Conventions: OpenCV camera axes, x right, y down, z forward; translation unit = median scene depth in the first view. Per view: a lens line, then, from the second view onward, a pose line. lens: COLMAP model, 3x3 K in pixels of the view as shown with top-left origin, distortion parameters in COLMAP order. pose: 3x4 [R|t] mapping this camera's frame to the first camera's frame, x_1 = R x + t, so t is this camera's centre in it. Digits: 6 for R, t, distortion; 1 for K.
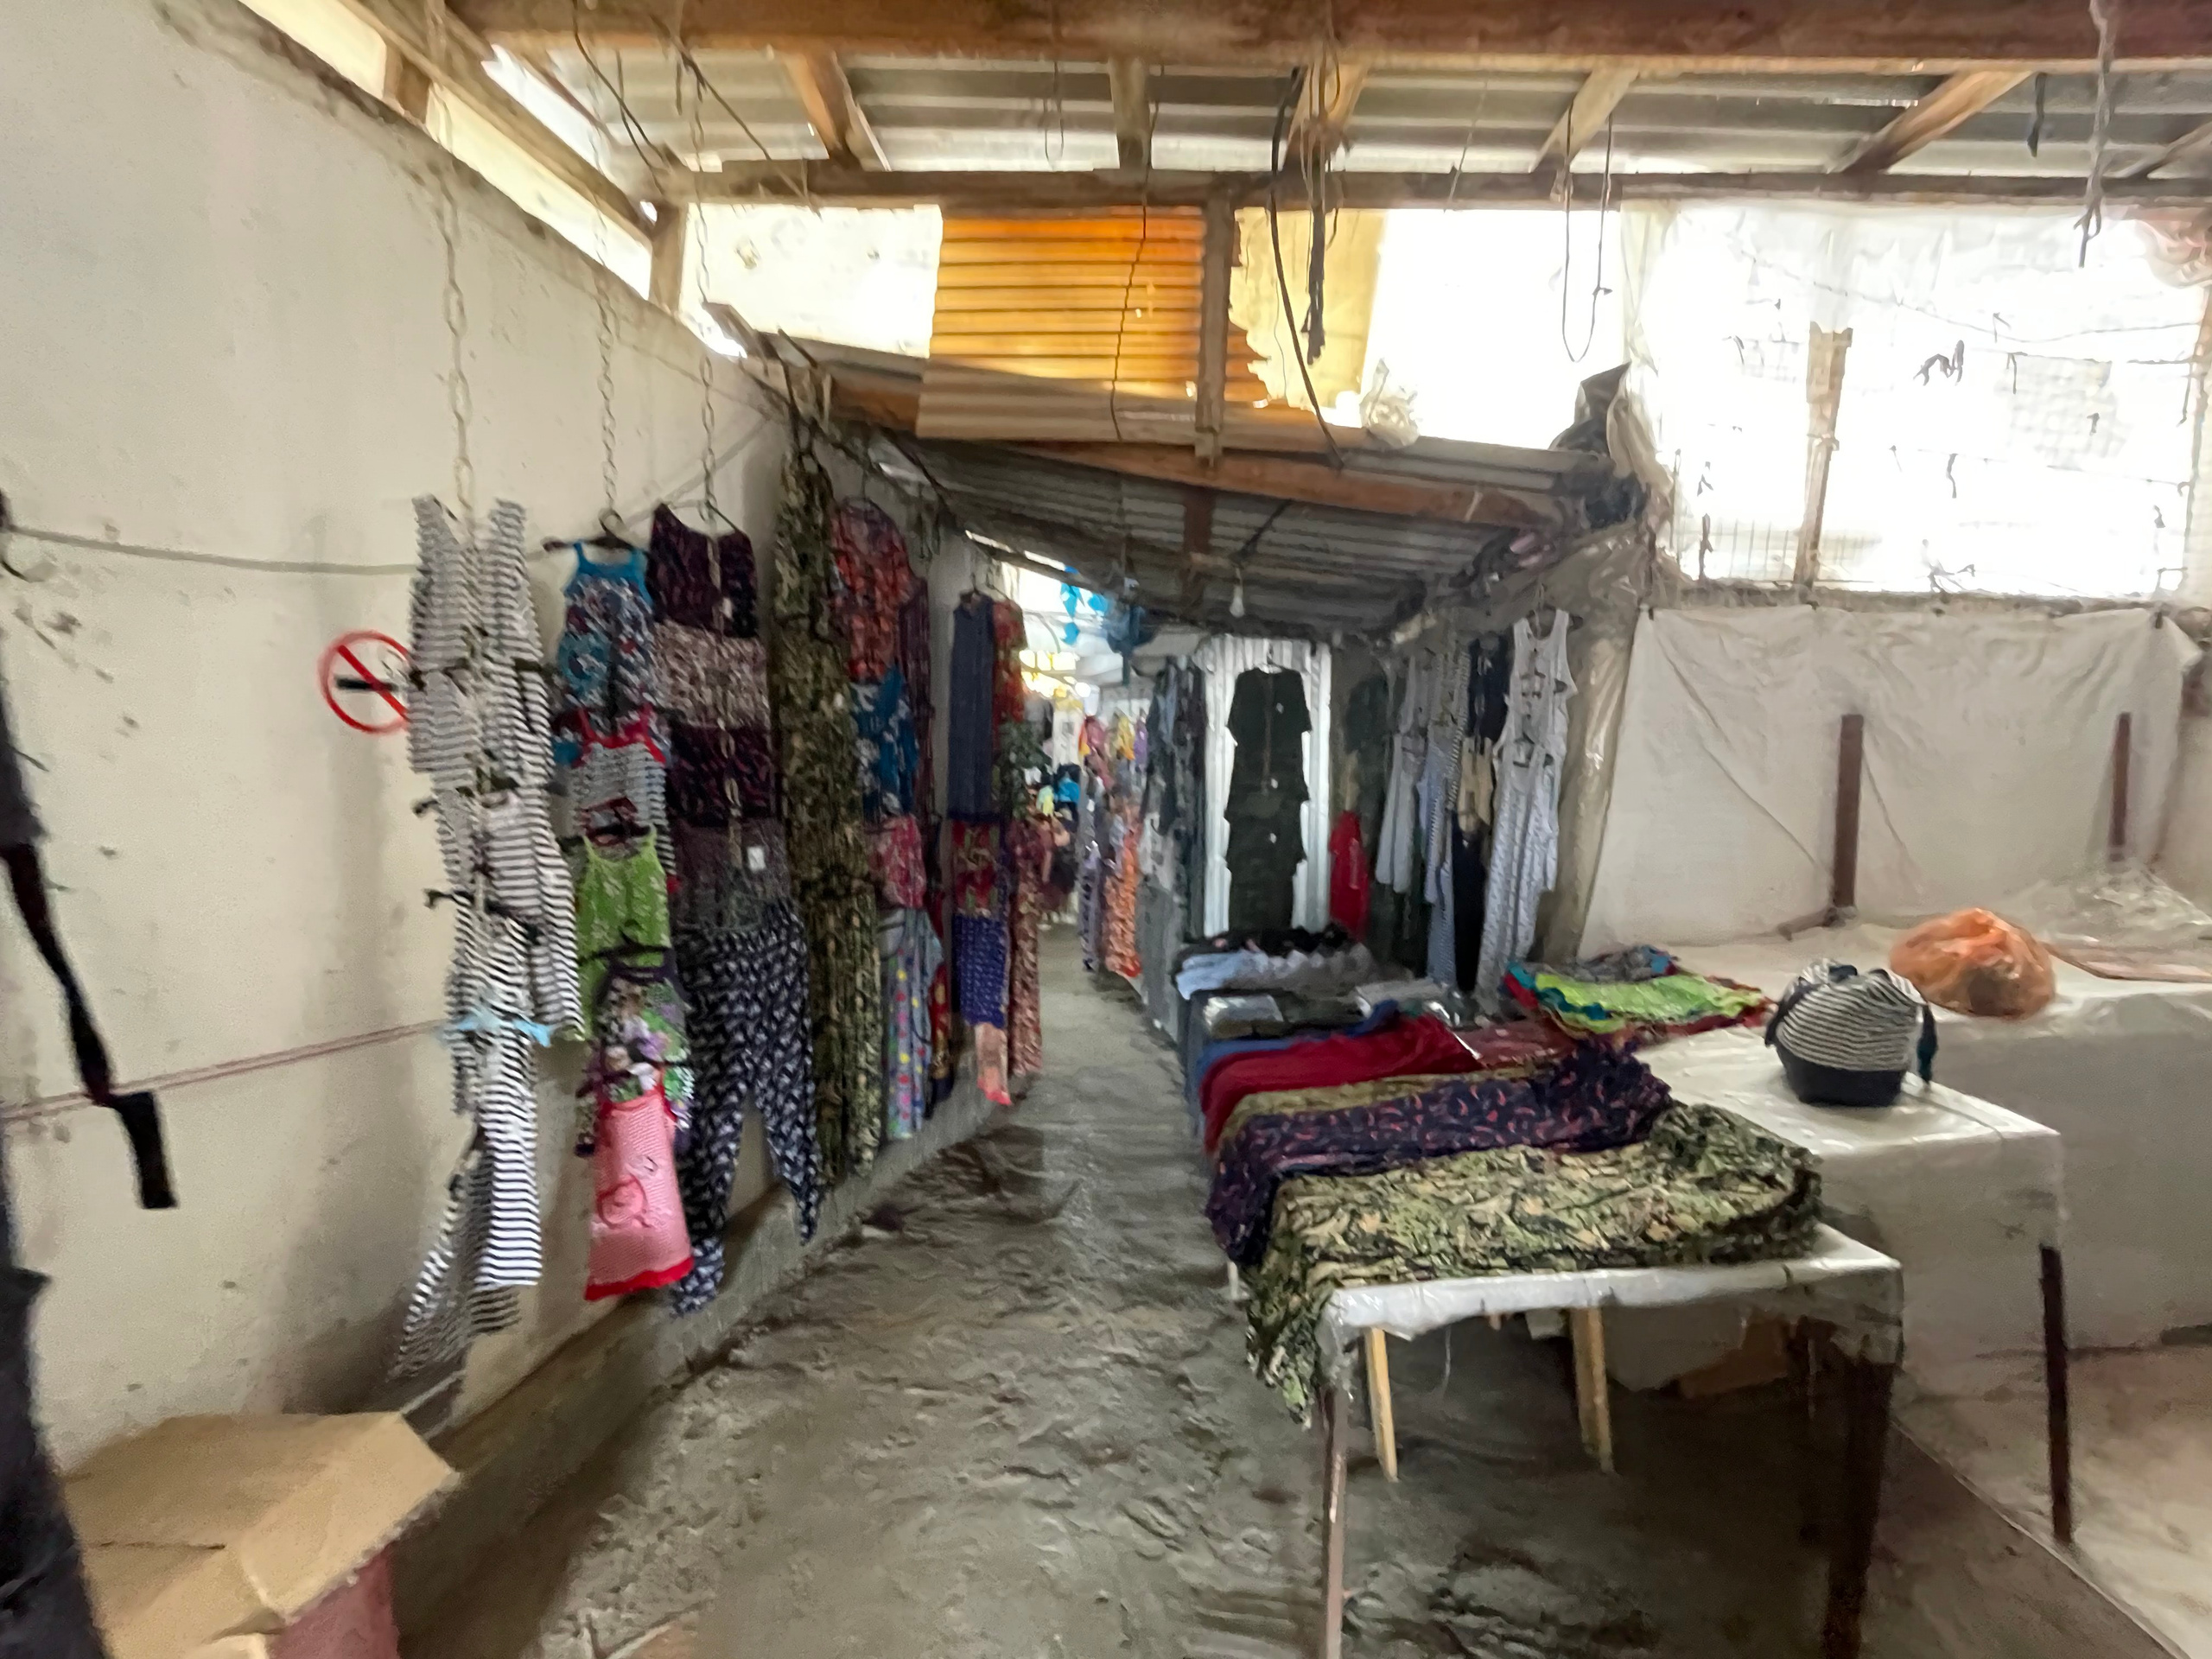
lens RADIAL K [[880.0, 0, 1106.0], [0, 880.0, 829.5], [0, 0, 1]] dist [-0.000293, -0.000093]
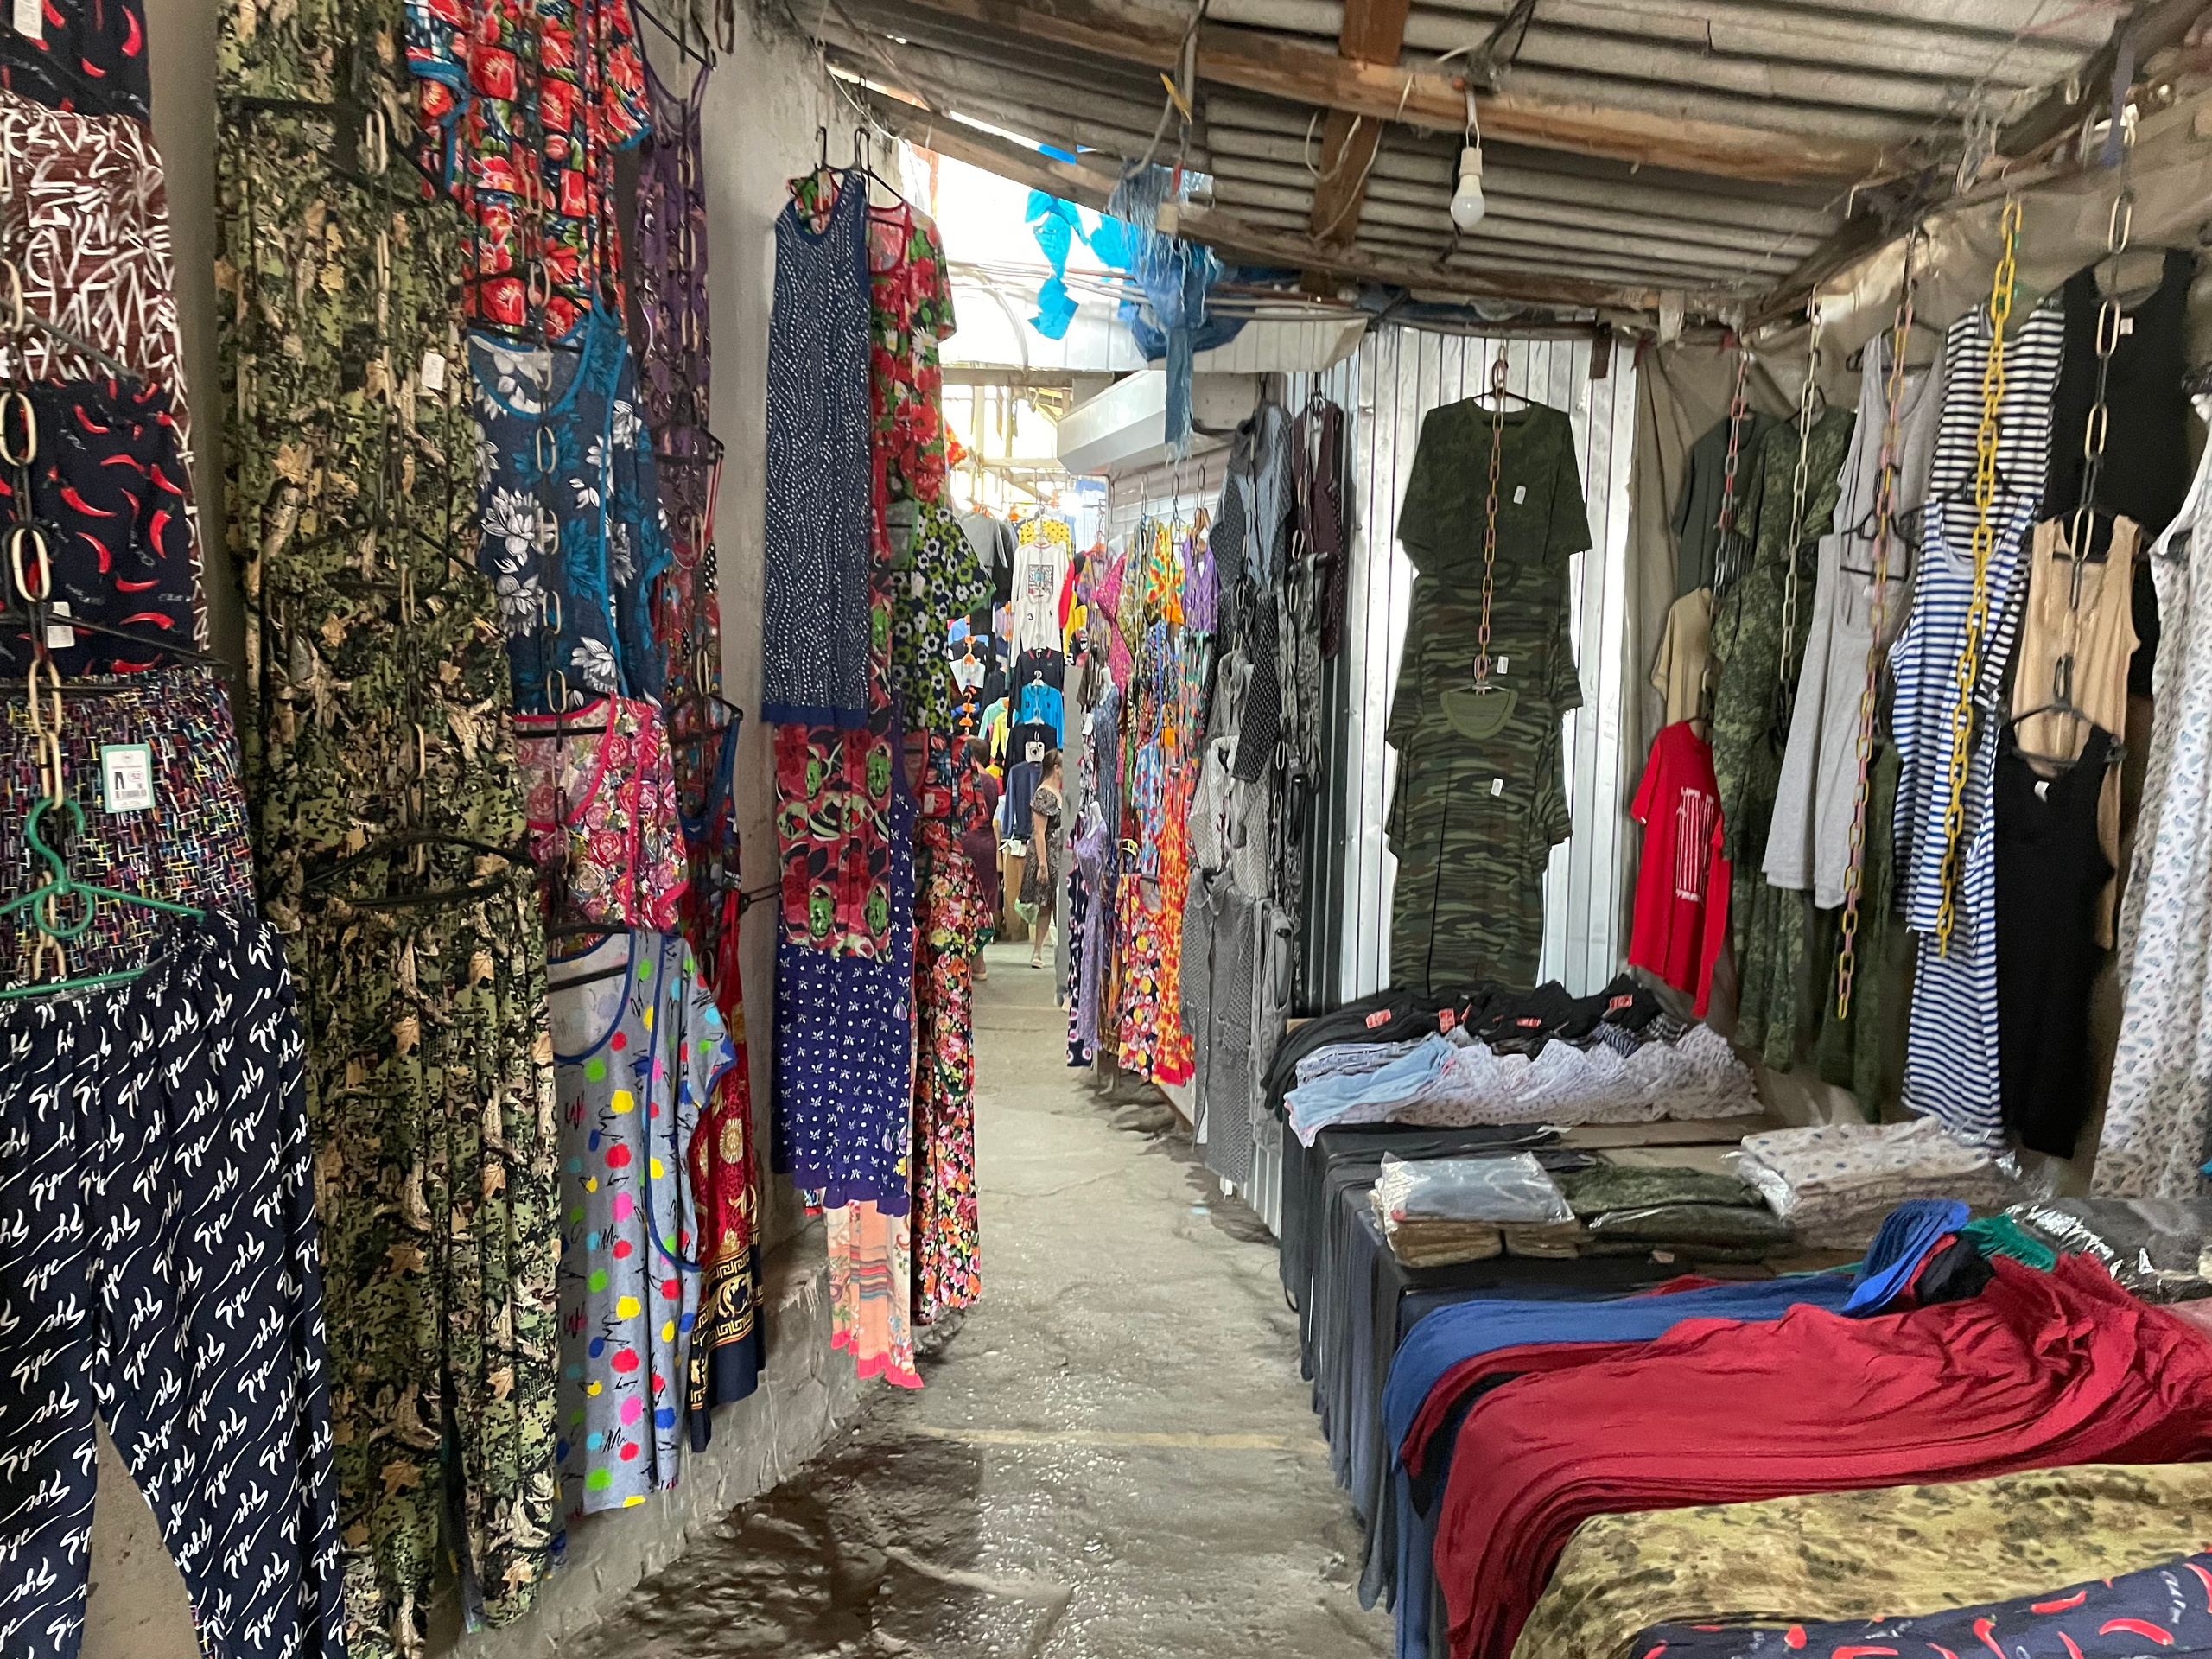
lens RADIAL K [[1681.0, 0, 1105.1], [0, 1681.0, 809.1], [0, 0, 1]] dist [0.101973, -0.148097]
pose [[0.999937, 0.010846, -0.002947, -0.011661], [-0.010806, 0.999853, 0.013312, 0.017433], [0.003091, -0.013279, 0.999907, 0.193796]]
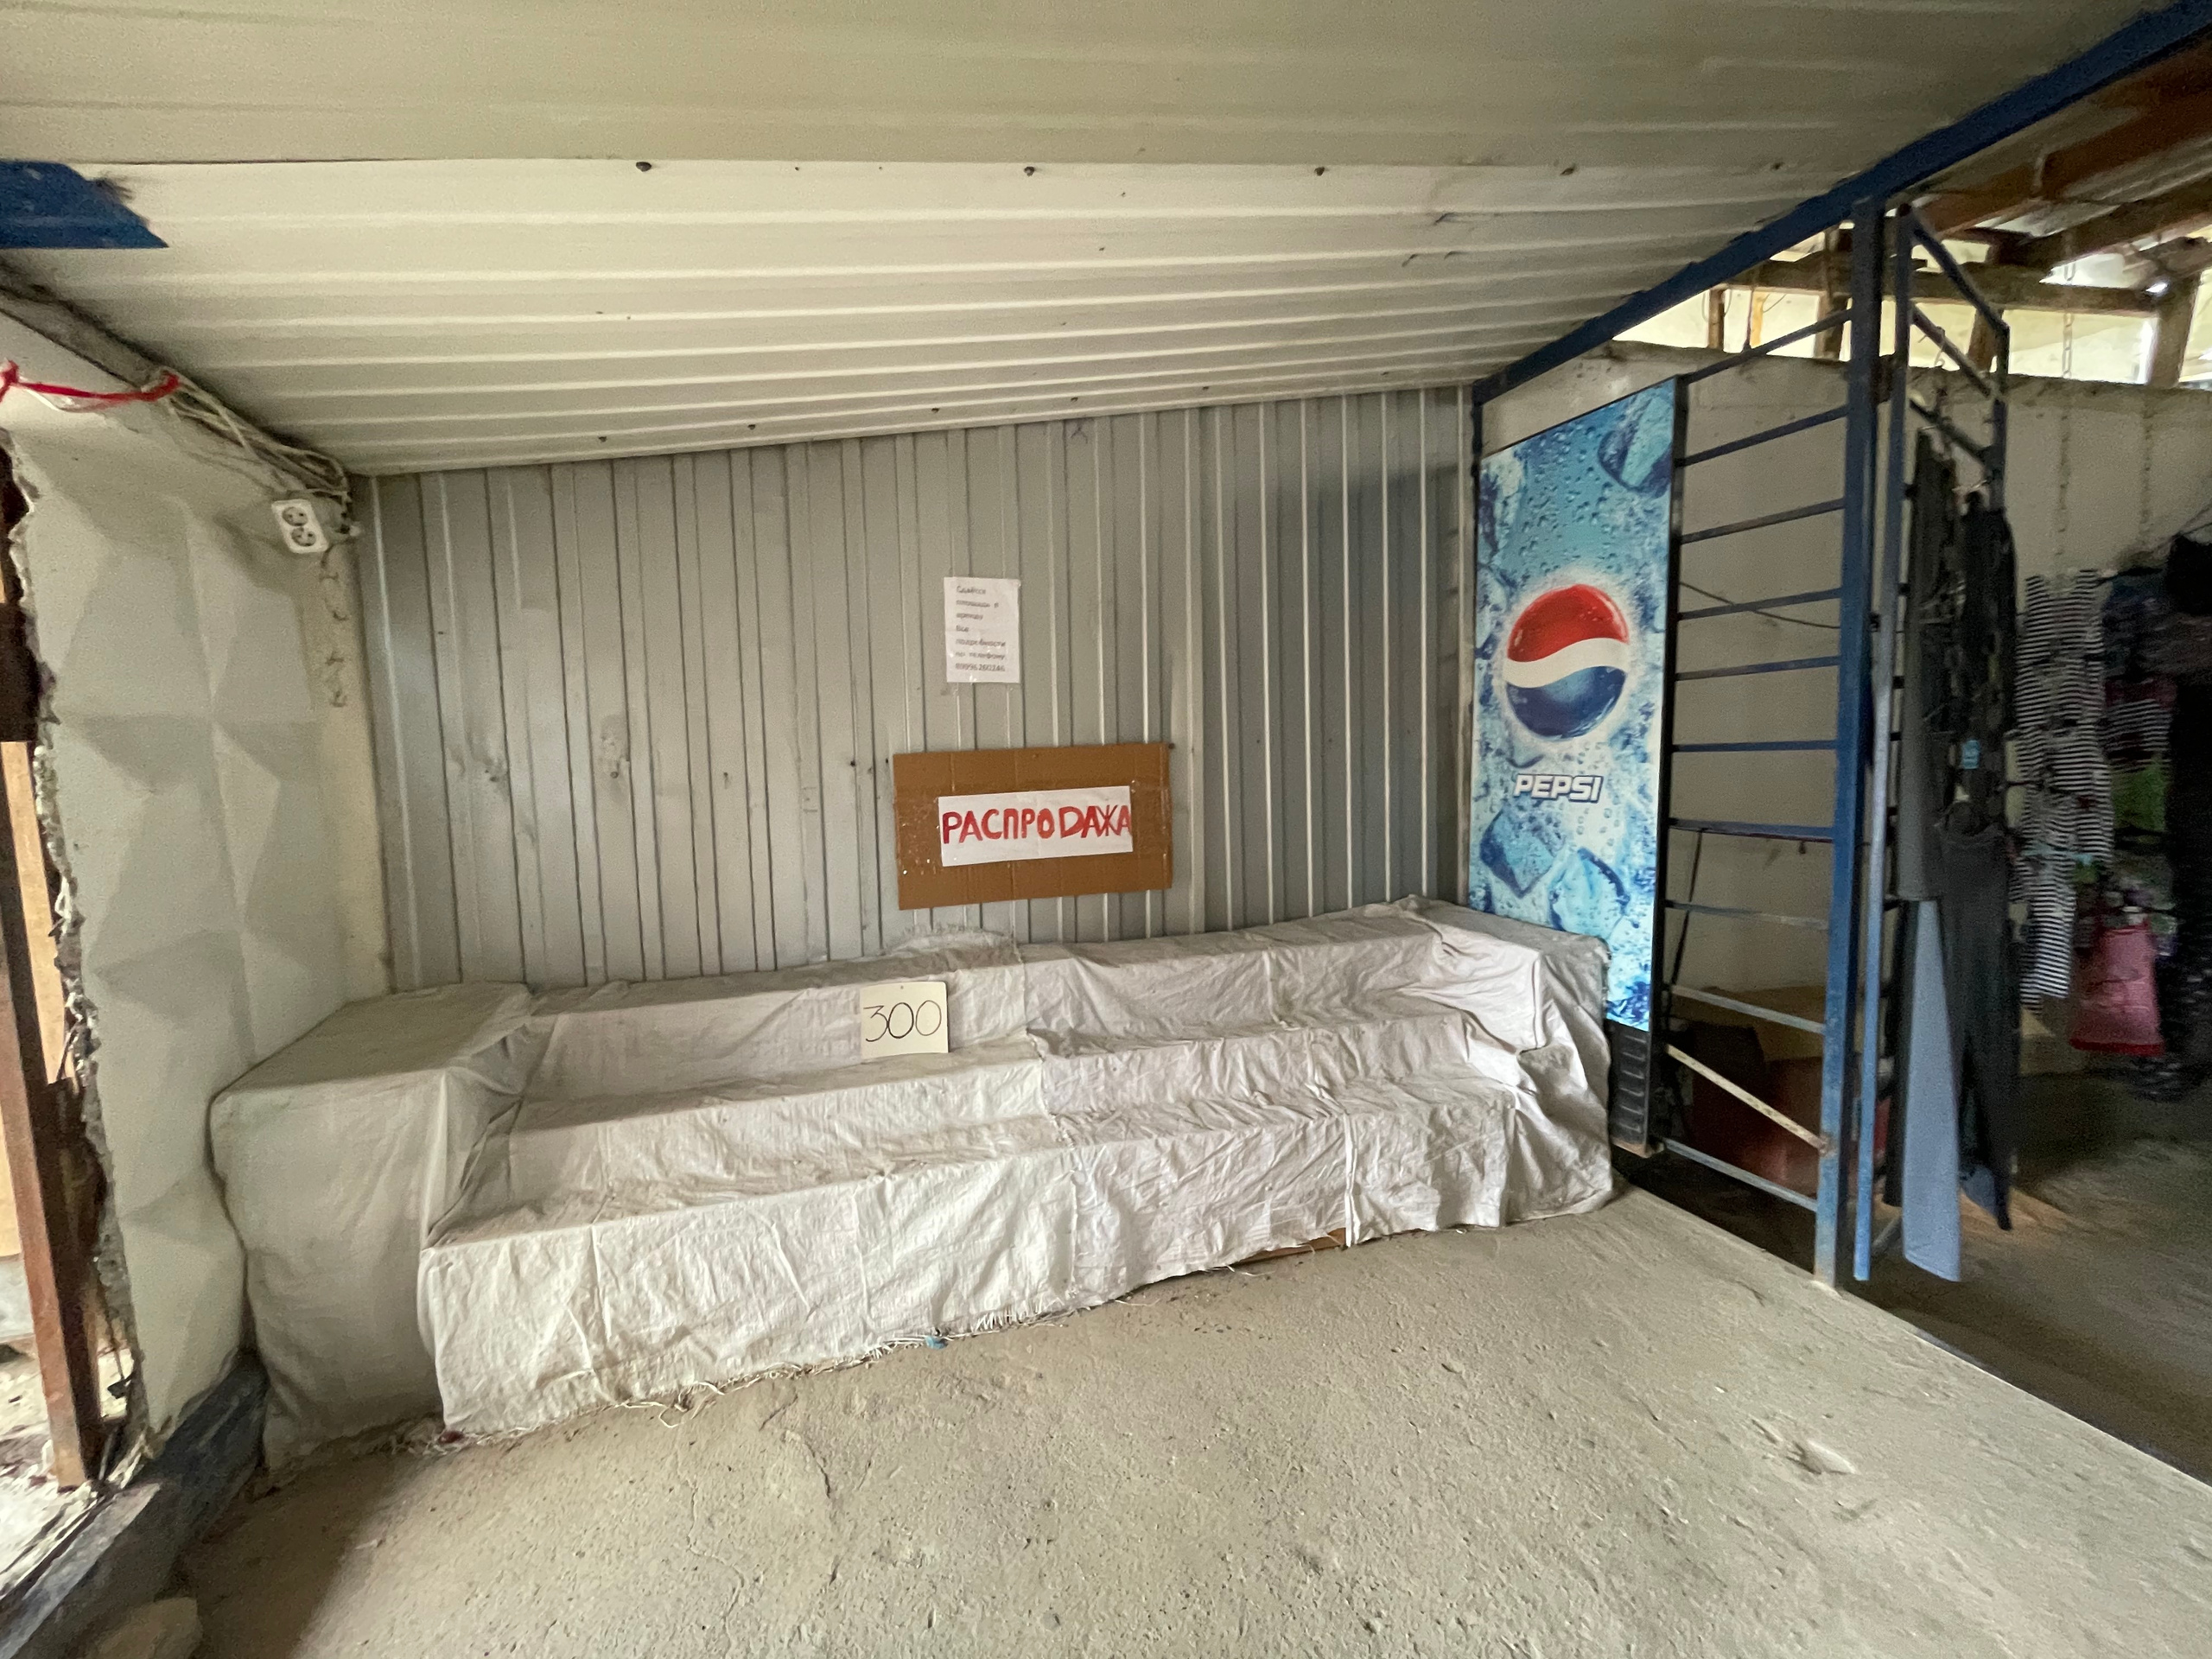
lens RADIAL K [[903.6, 0, 1089.7], [0, 903.6, 842.0], [0, 0, 1]] dist [-0.003435, -0.000676]
pose [[0.336227, 0.056305, -0.940096, 0.155138], [-0.041776, 0.998120, 0.044839, 0.074416], [0.940854, 0.024197, 0.337947, -0.585693]]
